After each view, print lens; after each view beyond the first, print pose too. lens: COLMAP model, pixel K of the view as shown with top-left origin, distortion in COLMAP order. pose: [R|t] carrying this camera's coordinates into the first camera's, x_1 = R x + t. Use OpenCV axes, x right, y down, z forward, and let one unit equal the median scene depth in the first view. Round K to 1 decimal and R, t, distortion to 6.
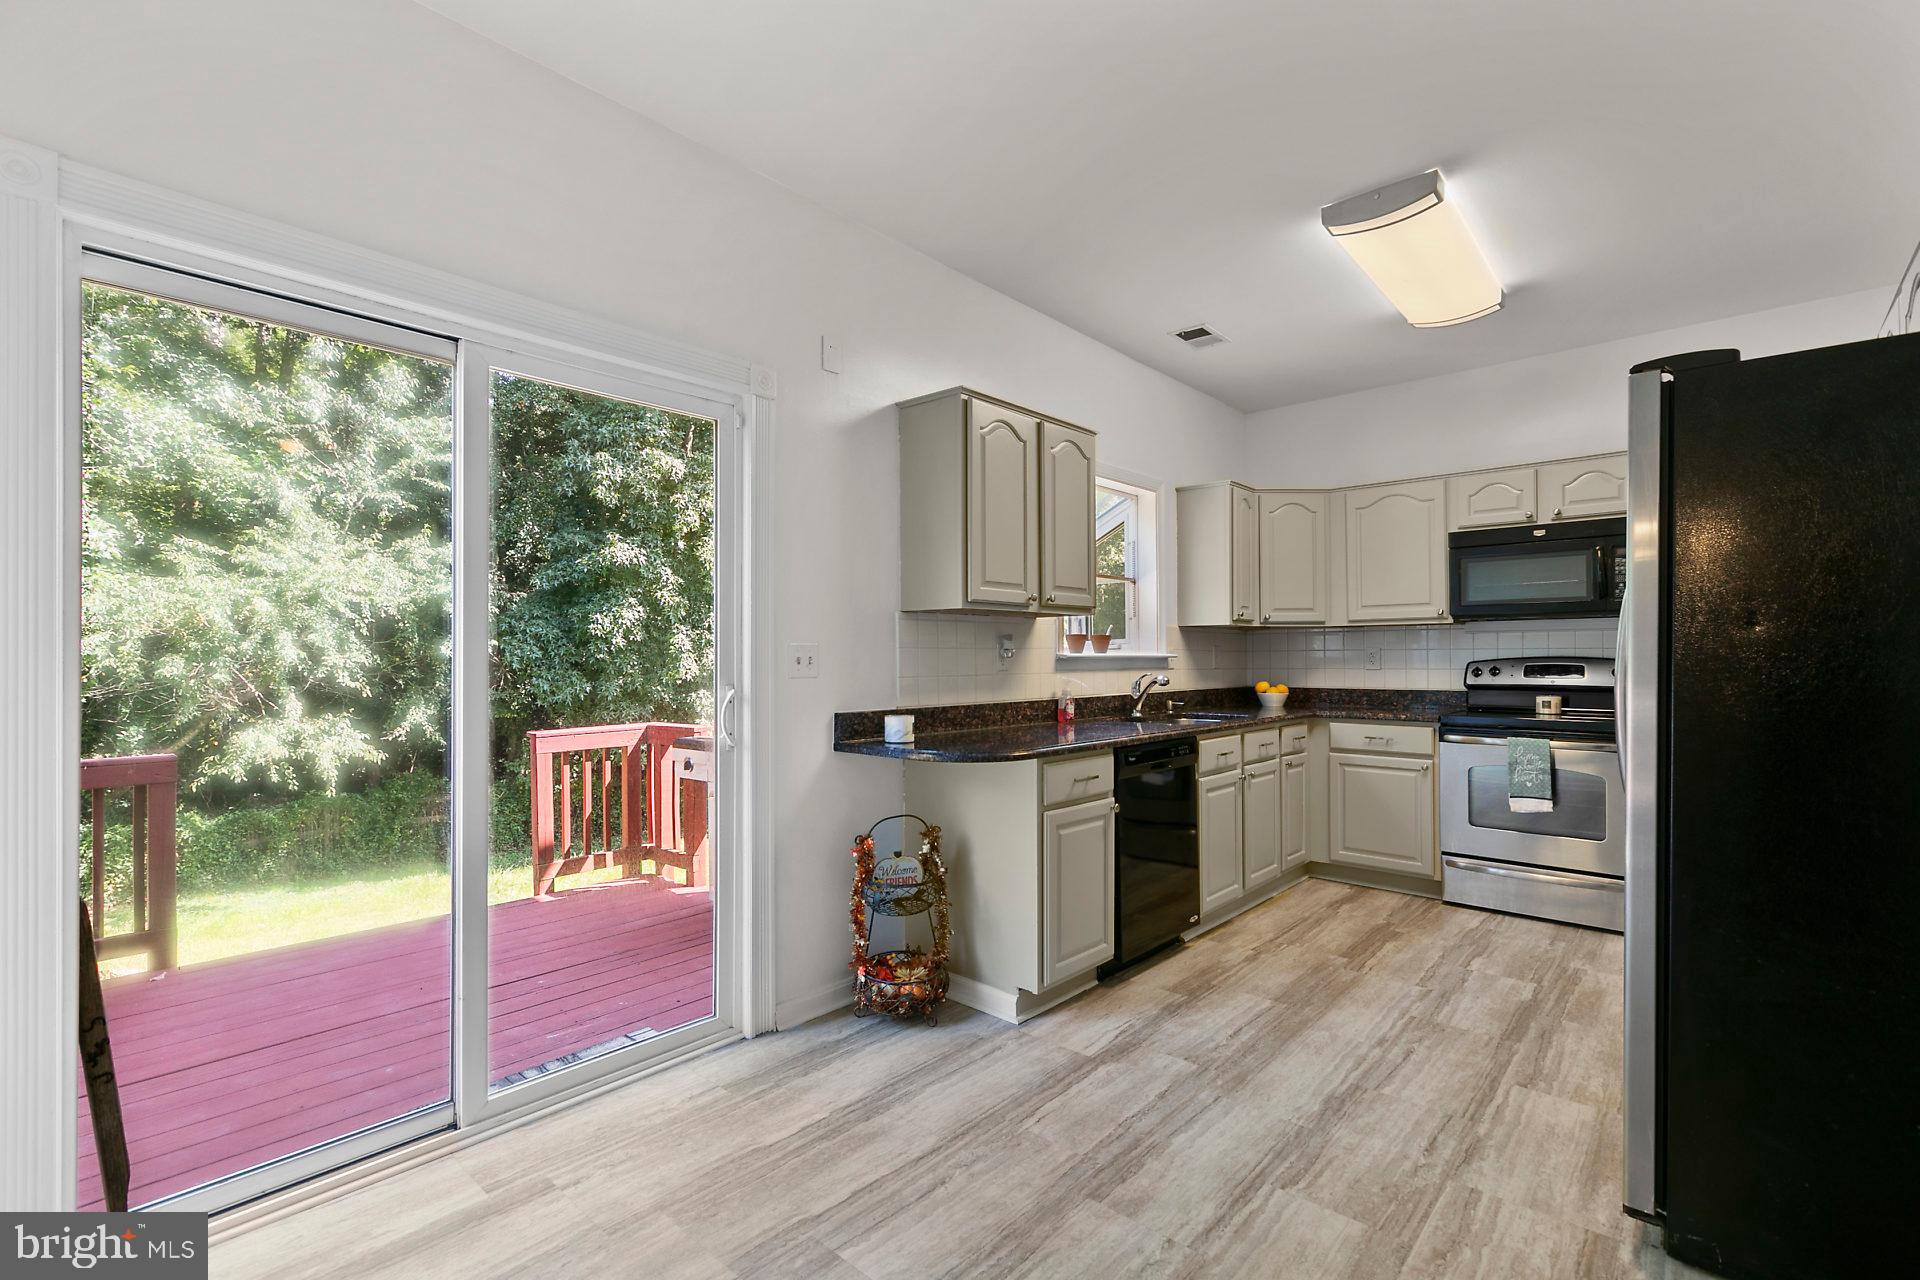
lens RADIAL K [[849.5, 0, 941.7], [0, 849.5, 647.6], [0, 0, 1]] dist [-0.003561, -0.001453]
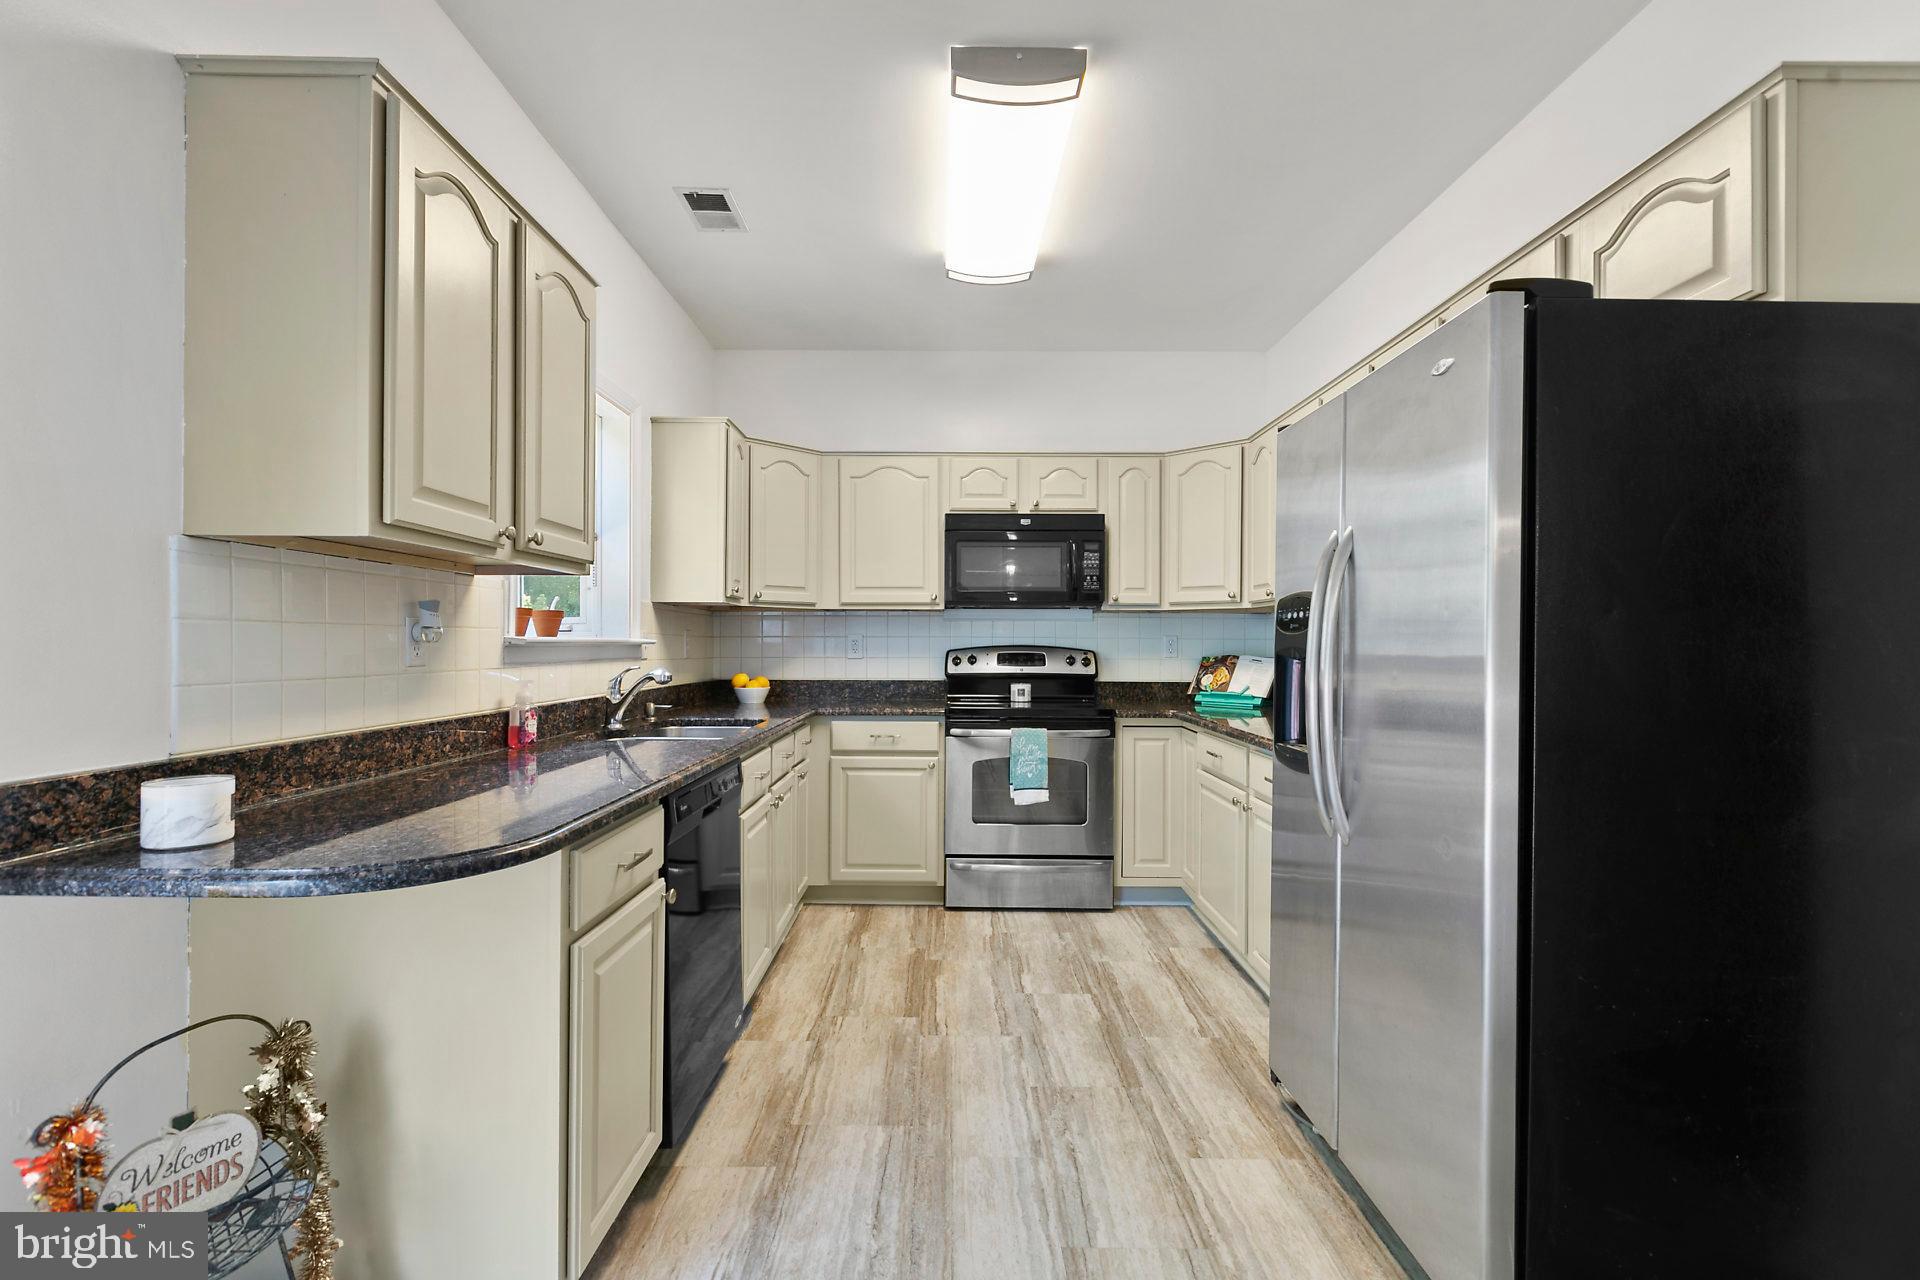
lens RADIAL K [[849.5, 0, 947.5], [0, 849.5, 639.3], [0, 0, 1]] dist [-0.003561, -0.001453]
pose [[0.737645, 0.009771, 0.675118, -0.049098], [-0.014053, 0.999901, 0.000883, 0.004975], [-0.675042, -0.010139, 0.737710, 0.391367]]
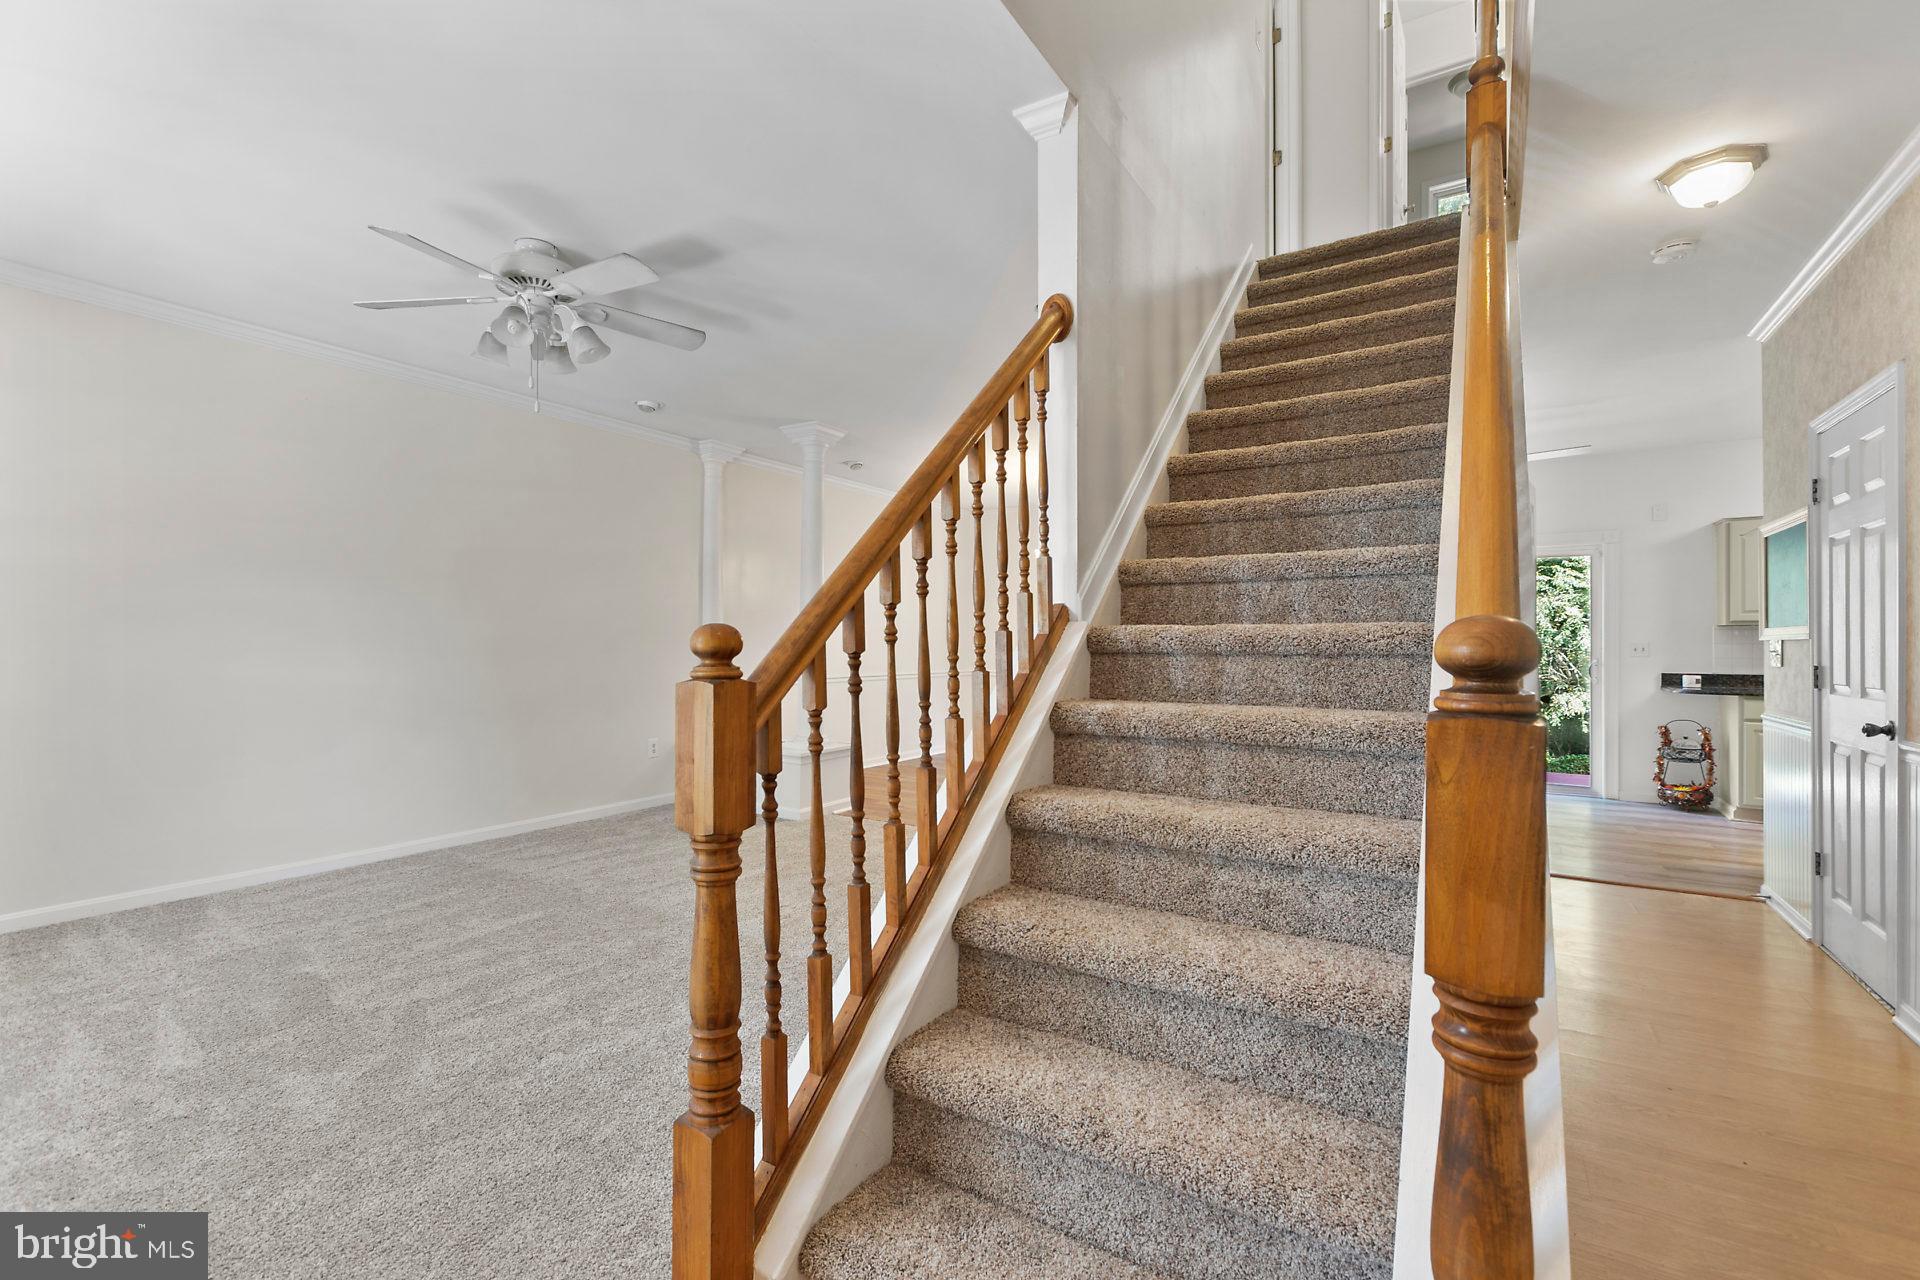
lens RADIAL K [[849.5, 0, 958.2], [0, 849.5, 647.1], [0, 0, 1]] dist [-0.003561, -0.001453]
pose [[0.182016, 0.000364, -0.983295, 1.492002], [0.013994, 0.999898, 0.002961, -0.017624], [0.983196, -0.014299, 0.181993, -1.049761]]
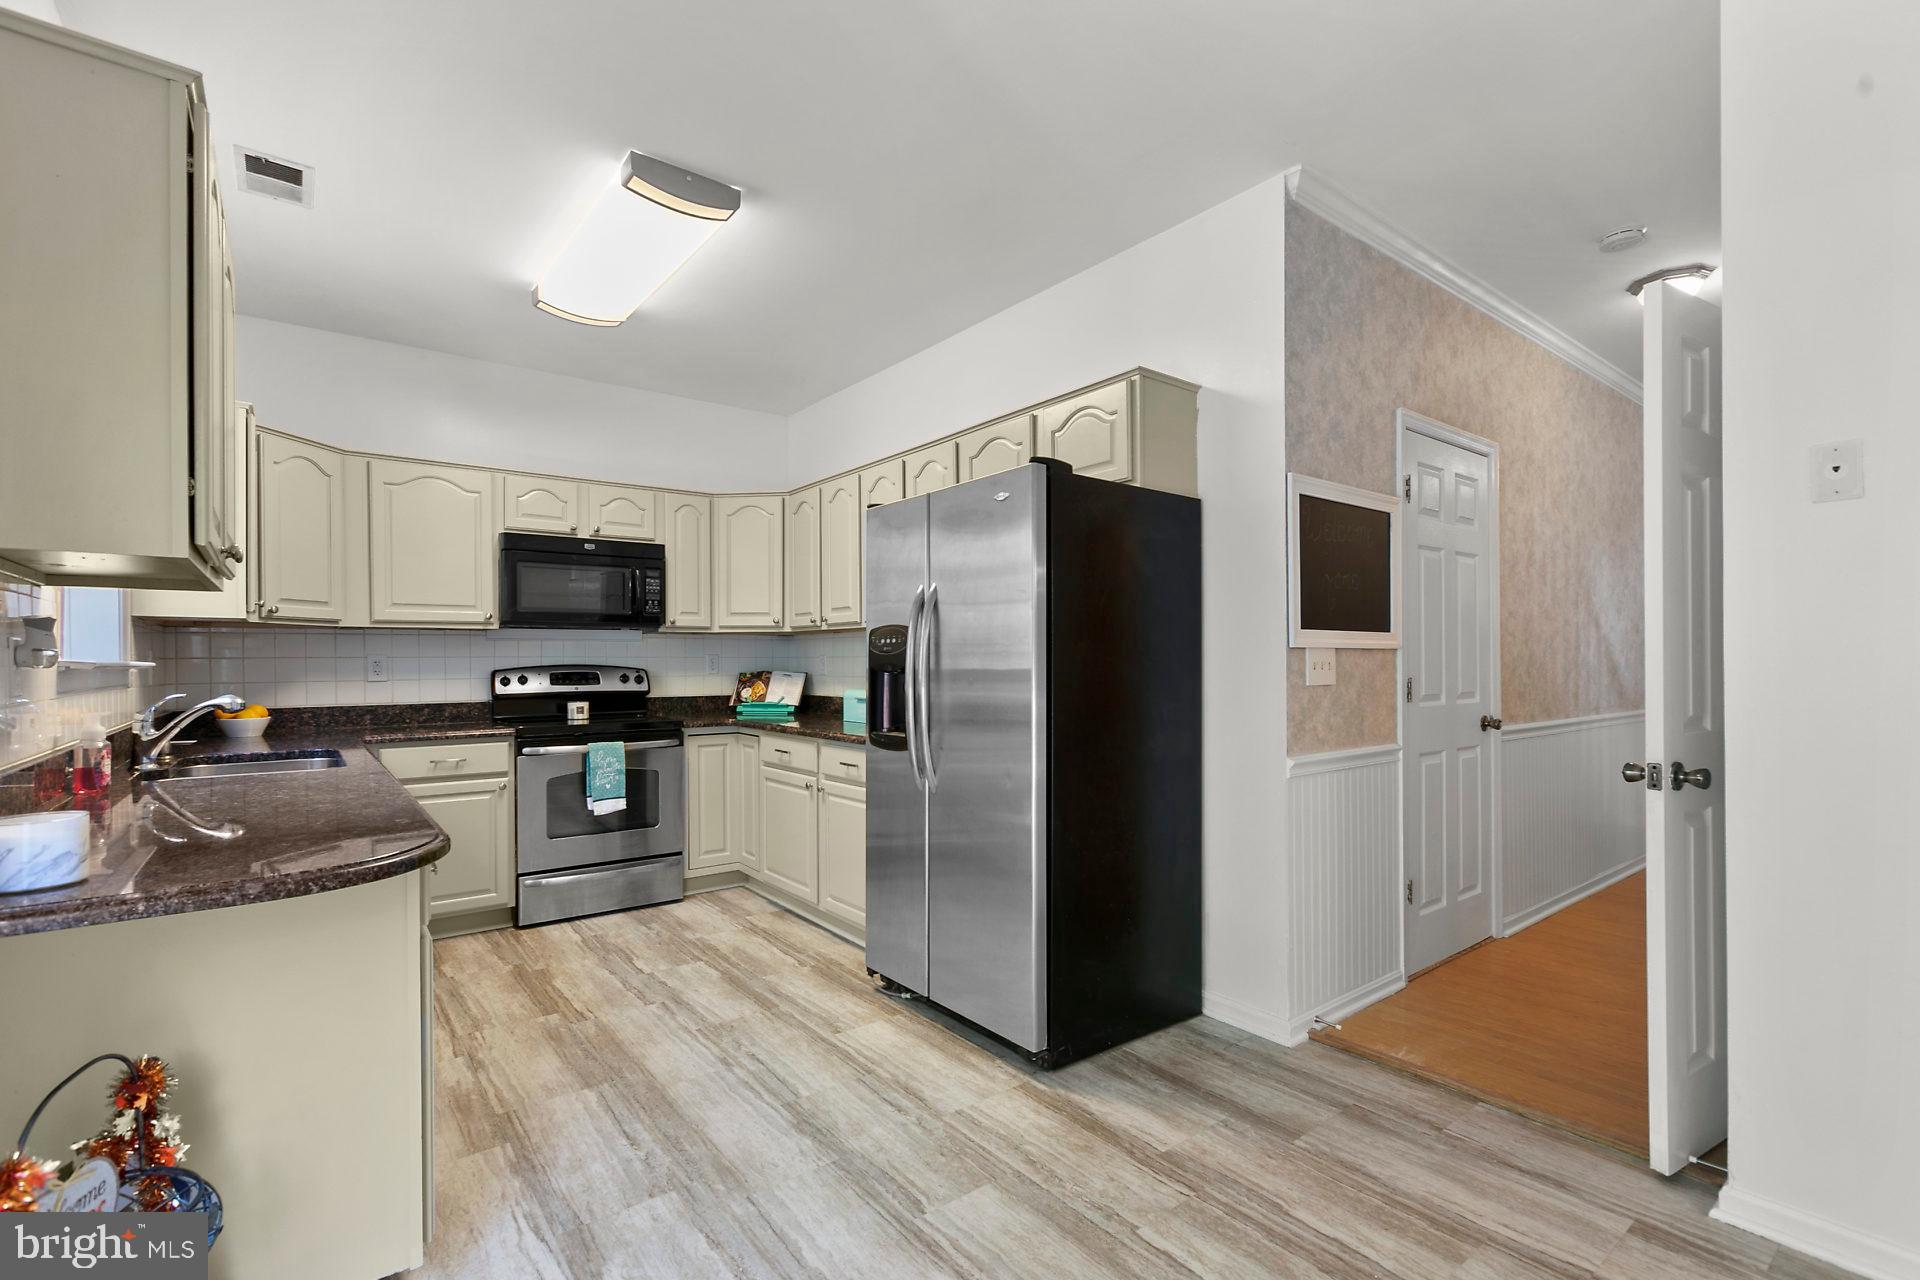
lens RADIAL K [[849.5, 0, 961.0], [0, 849.5, 656.0], [0, 0, 1]] dist [-0.003561, -0.001453]
pose [[0.162774, 0.008595, 0.986626, -0.314029], [-0.006917, 0.999947, -0.007570, 0.005977], [-0.986639, -0.005593, 0.162825, 0.459478]]
